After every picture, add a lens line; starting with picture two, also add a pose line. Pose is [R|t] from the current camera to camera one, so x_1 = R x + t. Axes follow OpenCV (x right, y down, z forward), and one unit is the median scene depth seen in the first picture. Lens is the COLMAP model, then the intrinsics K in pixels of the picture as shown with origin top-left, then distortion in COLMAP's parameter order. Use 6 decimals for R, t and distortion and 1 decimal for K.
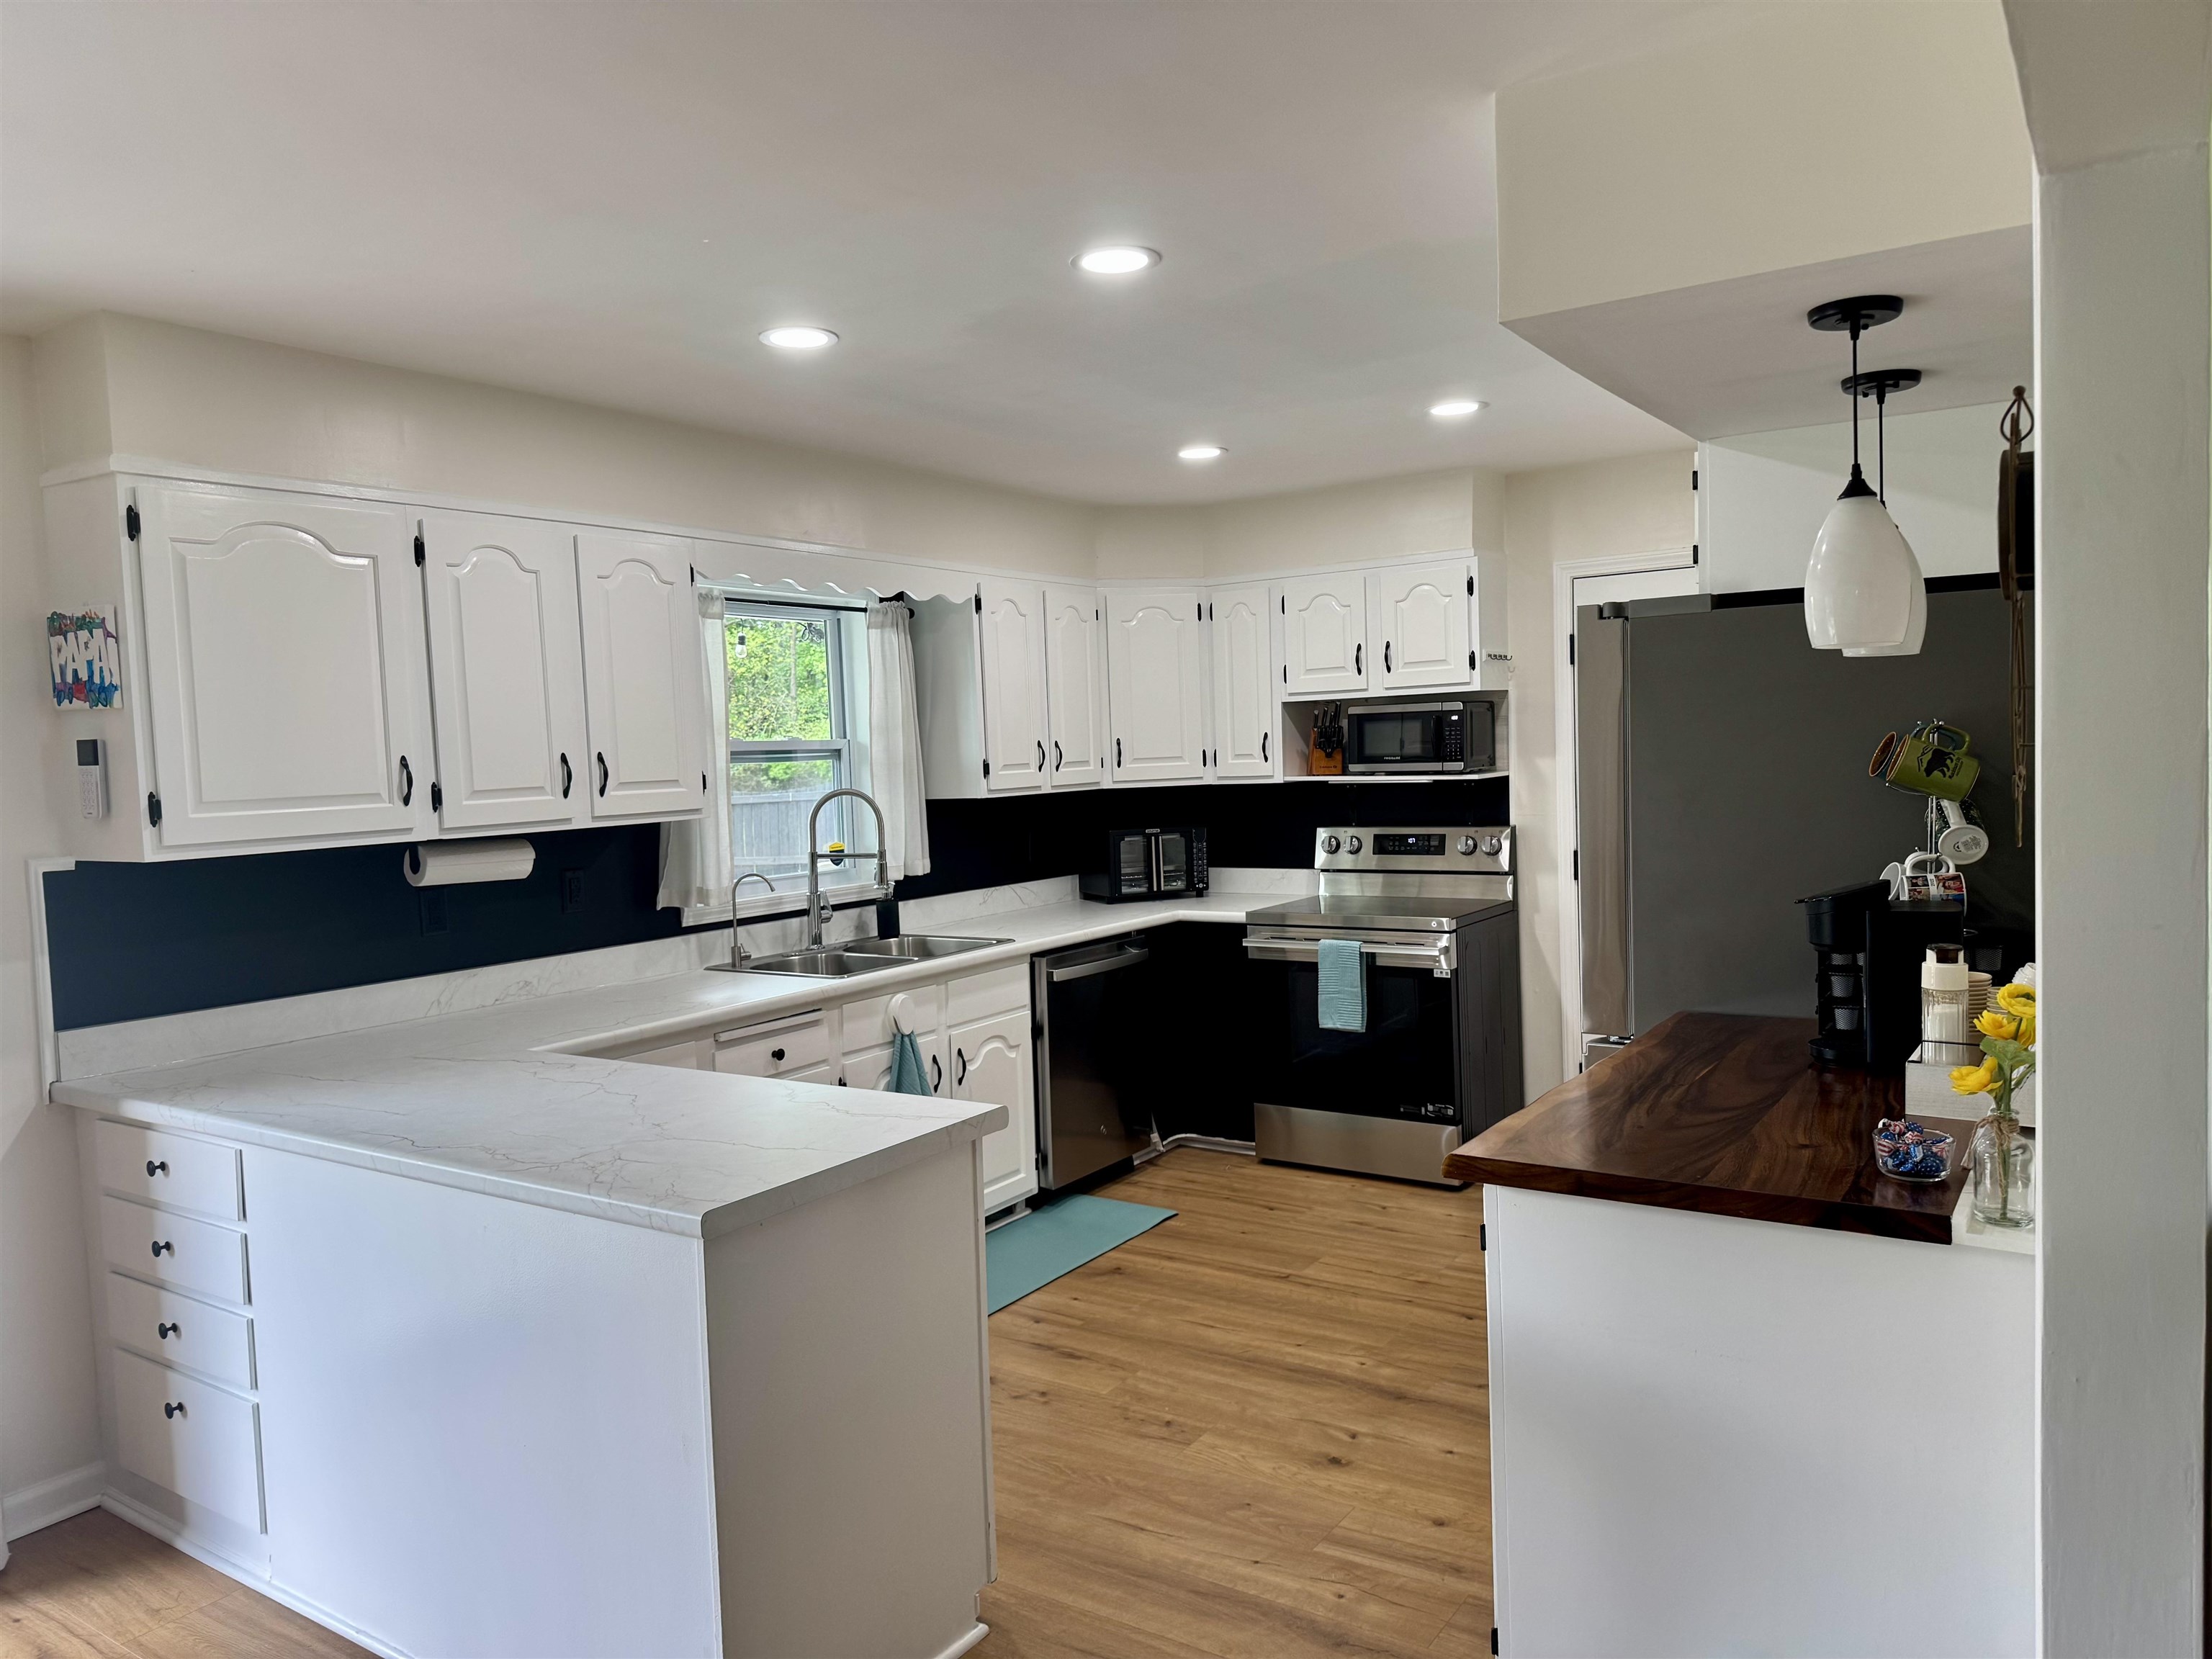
lens RADIAL K [[1548.7, 0, 1104.6], [0, 1548.7, 831.9], [0, 0, 1]] dist [0.063838, -0.080621]
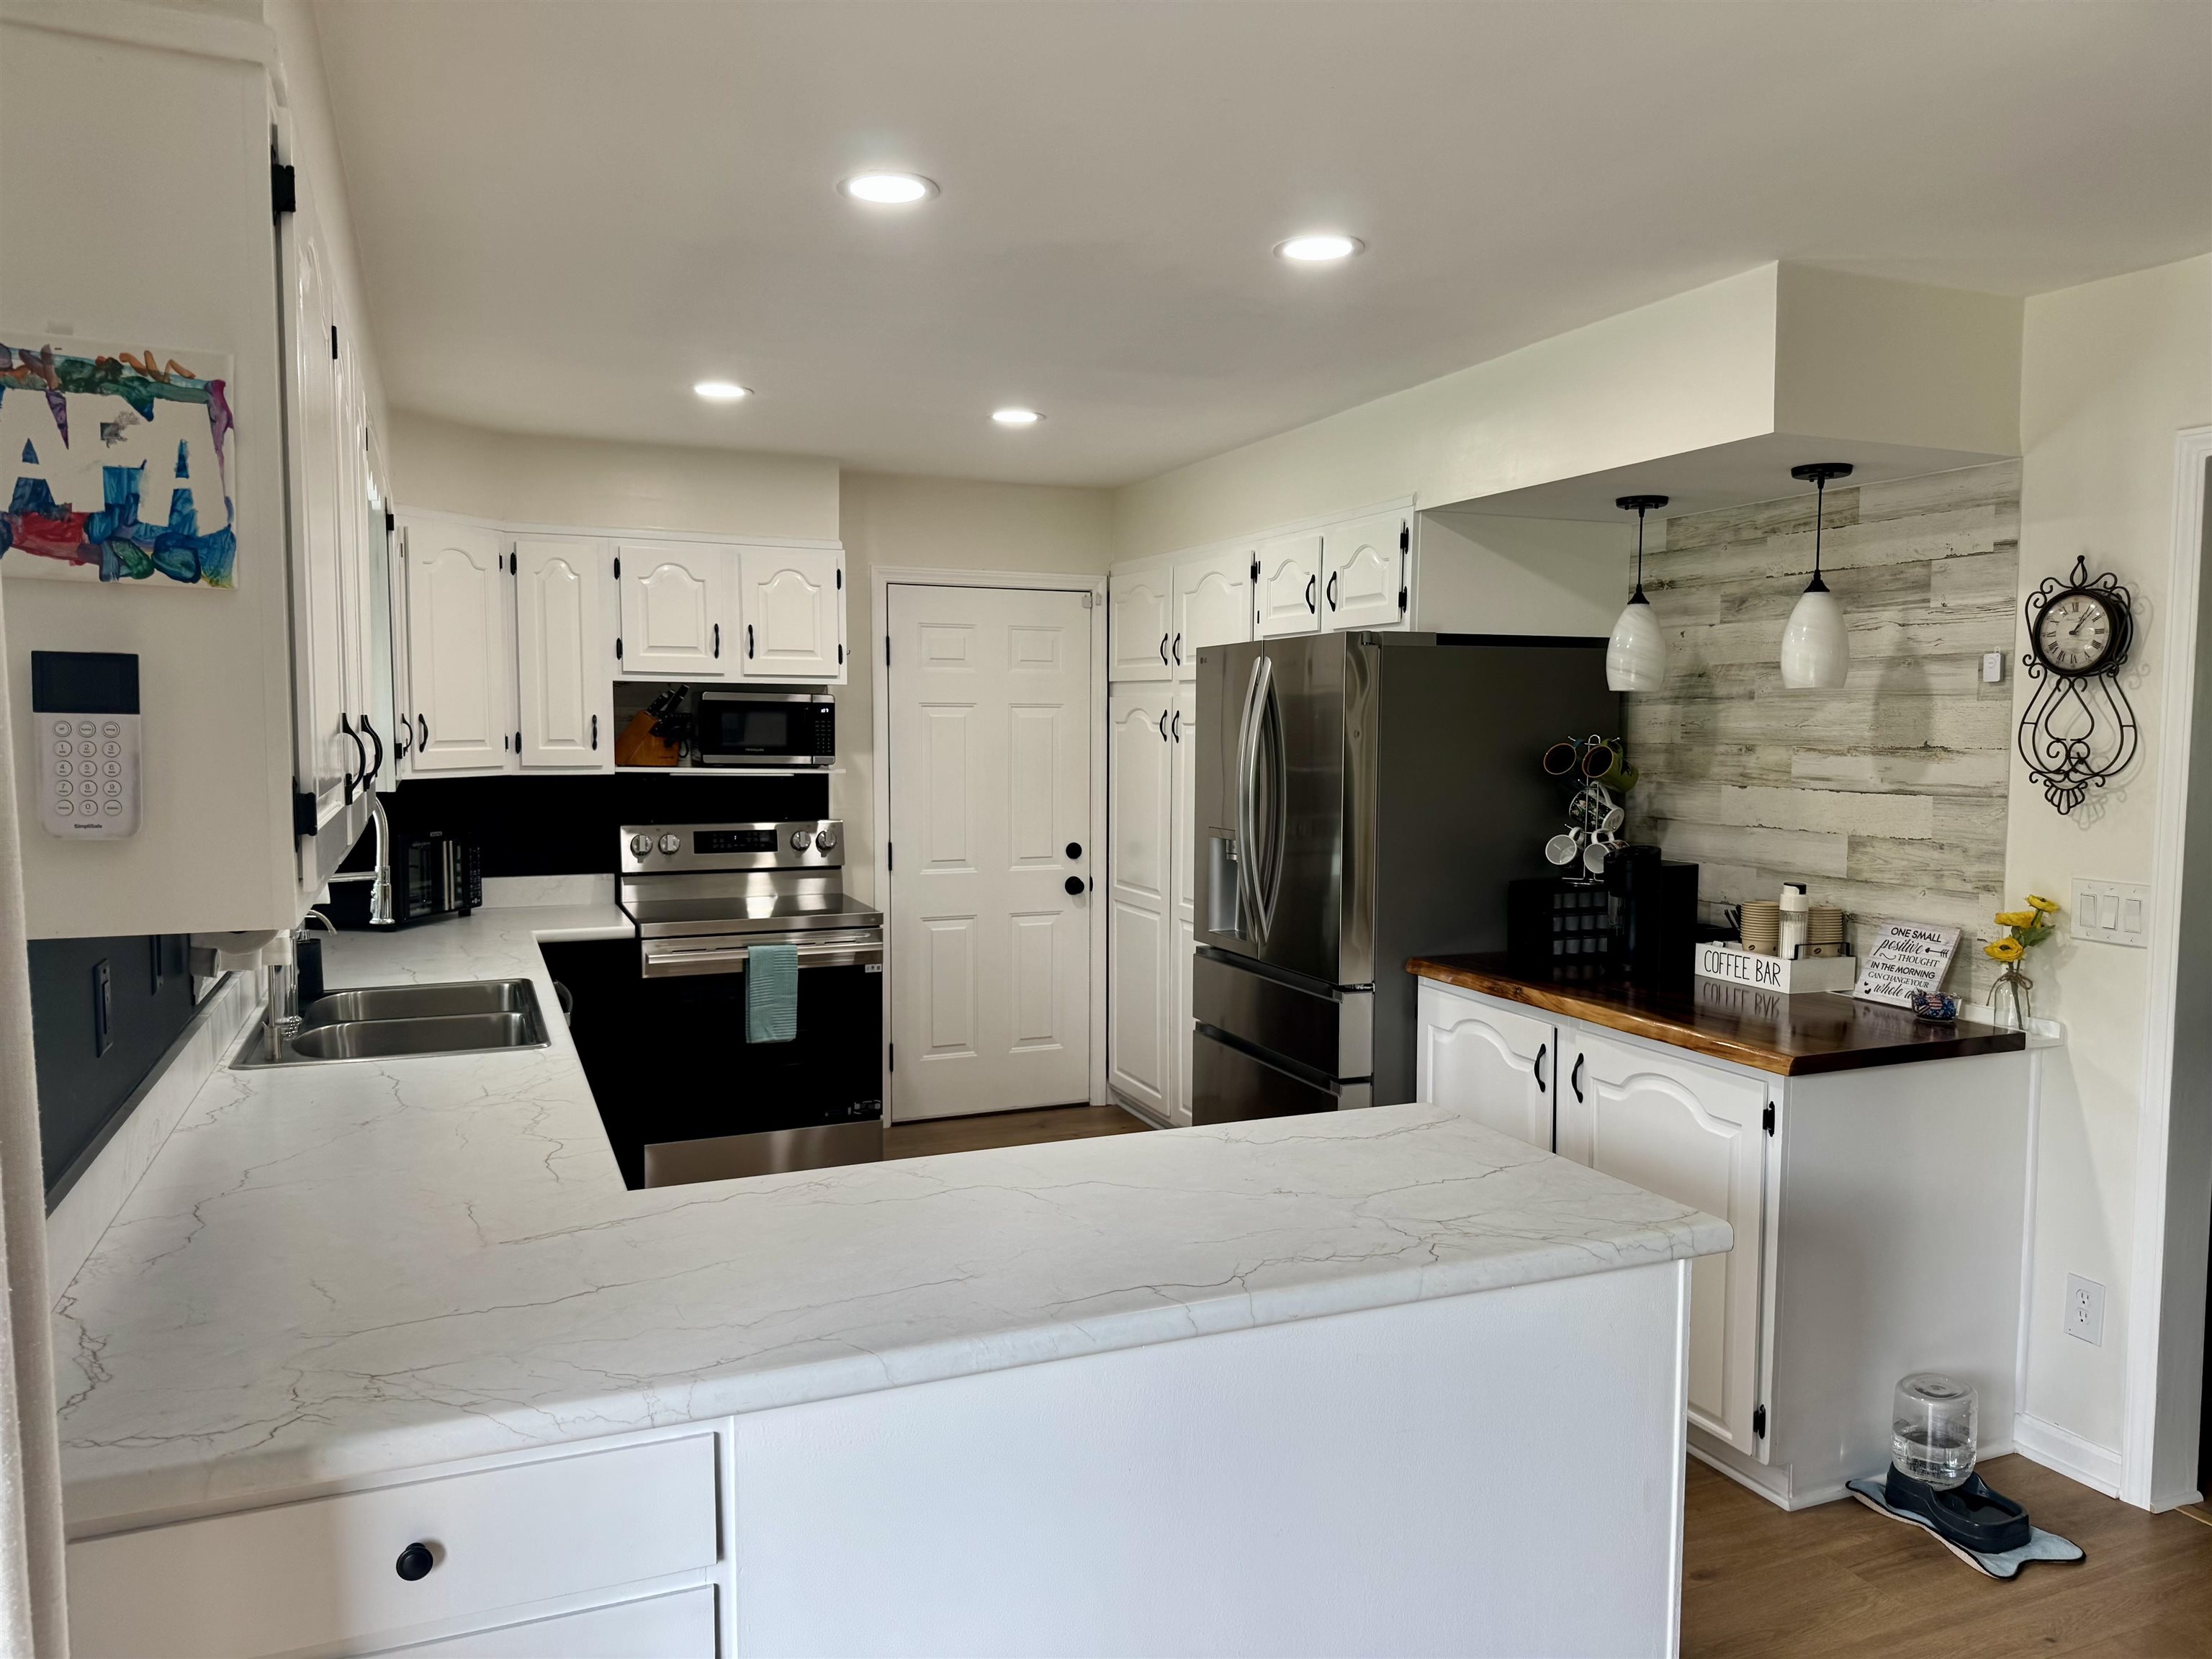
lens RADIAL K [[1548.7, 0, 1104.2], [0, 1548.7, 840.9], [0, 0, 1]] dist [0.063838, -0.080621]
pose [[0.544448, -0.027730, 0.838336, -0.488358], [0.021105, 0.999590, 0.019357, -0.006098], [-0.838529, 0.007154, 0.544810, 0.308787]]
